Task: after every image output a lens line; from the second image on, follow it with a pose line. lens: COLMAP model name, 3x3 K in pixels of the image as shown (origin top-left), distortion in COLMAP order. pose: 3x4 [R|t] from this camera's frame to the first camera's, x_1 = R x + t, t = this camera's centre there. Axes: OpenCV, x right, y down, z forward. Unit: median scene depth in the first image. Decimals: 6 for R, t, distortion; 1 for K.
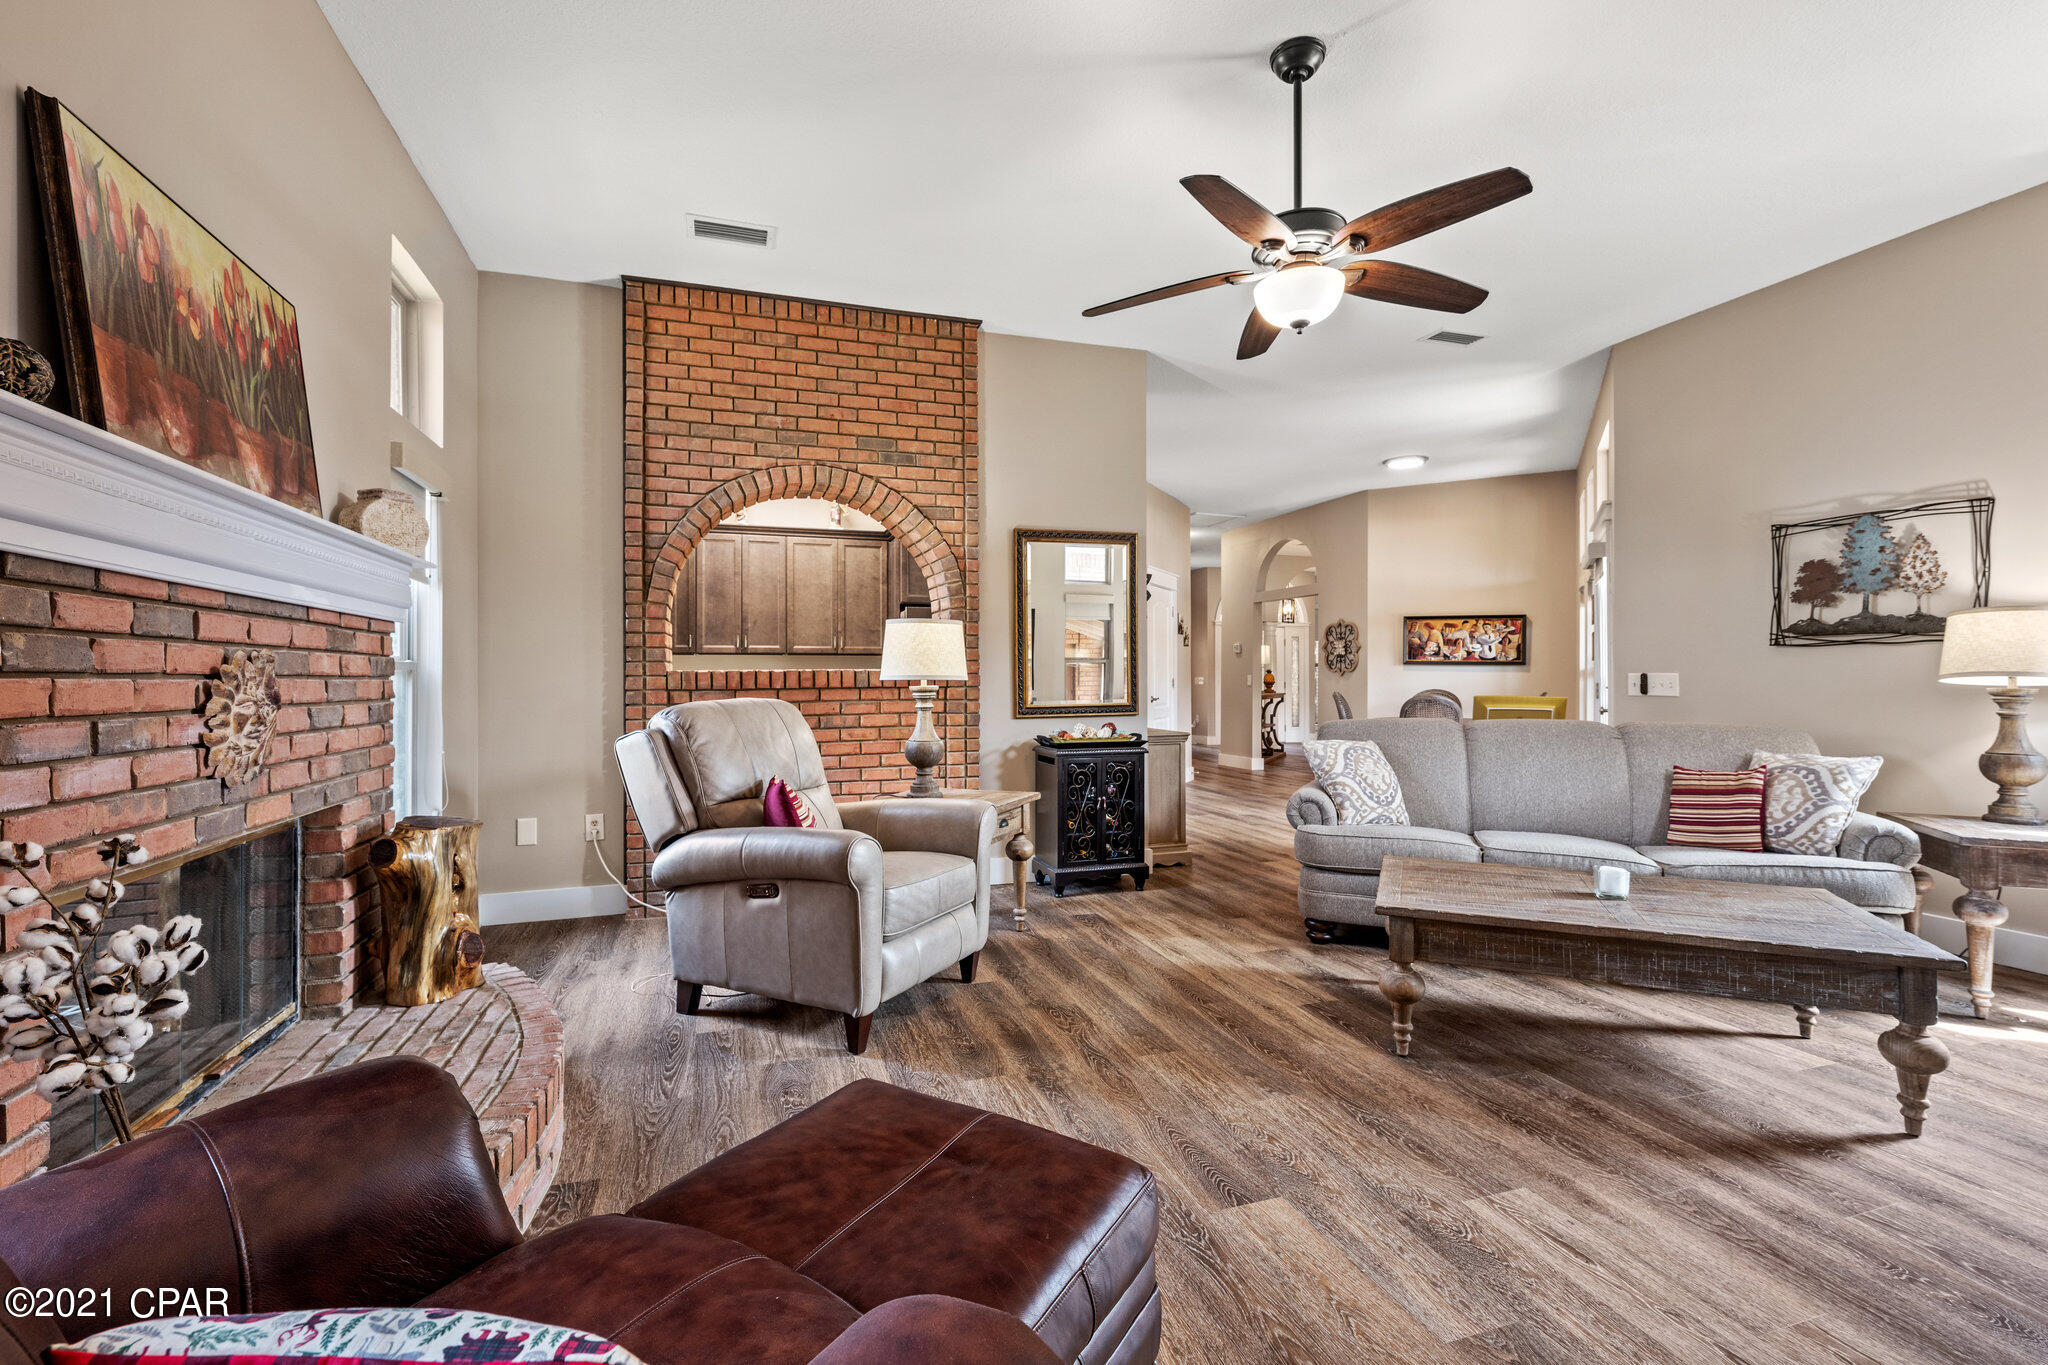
lens RADIAL K [[923.1, 0, 1025.0], [0, 923.1, 676.0], [0, 0, 1]] dist [0.002586, -0.000218]
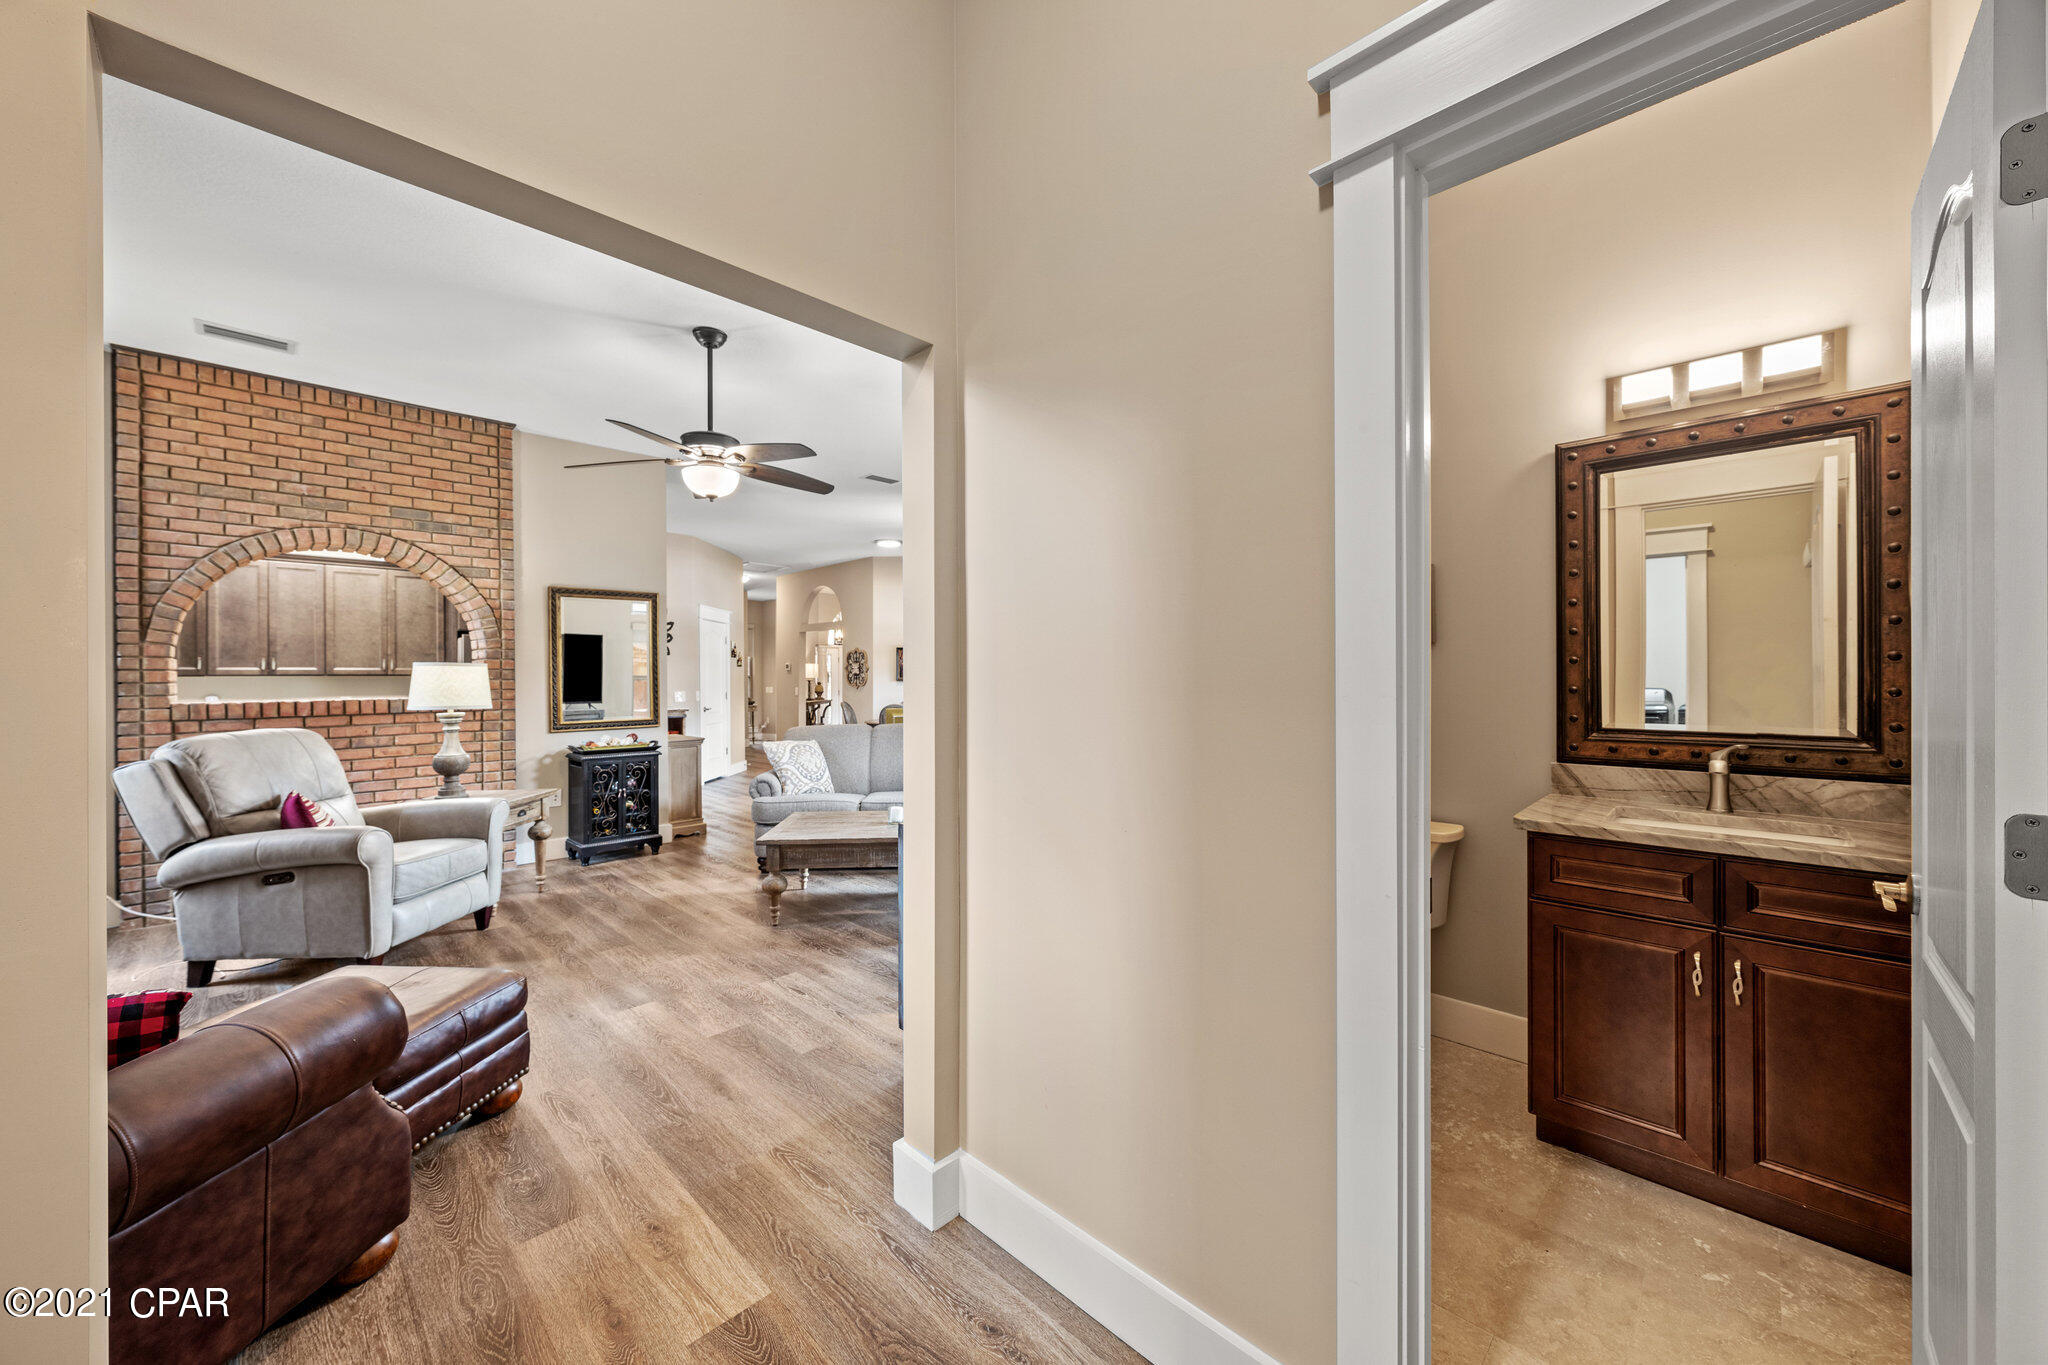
lens RADIAL K [[755.1, 0, 1028.5], [0, 755.1, 679.3], [0, 0, 1]] dist [-0.000775, 0.000621]
pose [[0.884505, -0.004251, 0.466511, 0.104504], [0.005067, 0.999987, -0.000494, -0.029540], [-0.466503, 0.002800, 0.884515, -0.293492]]
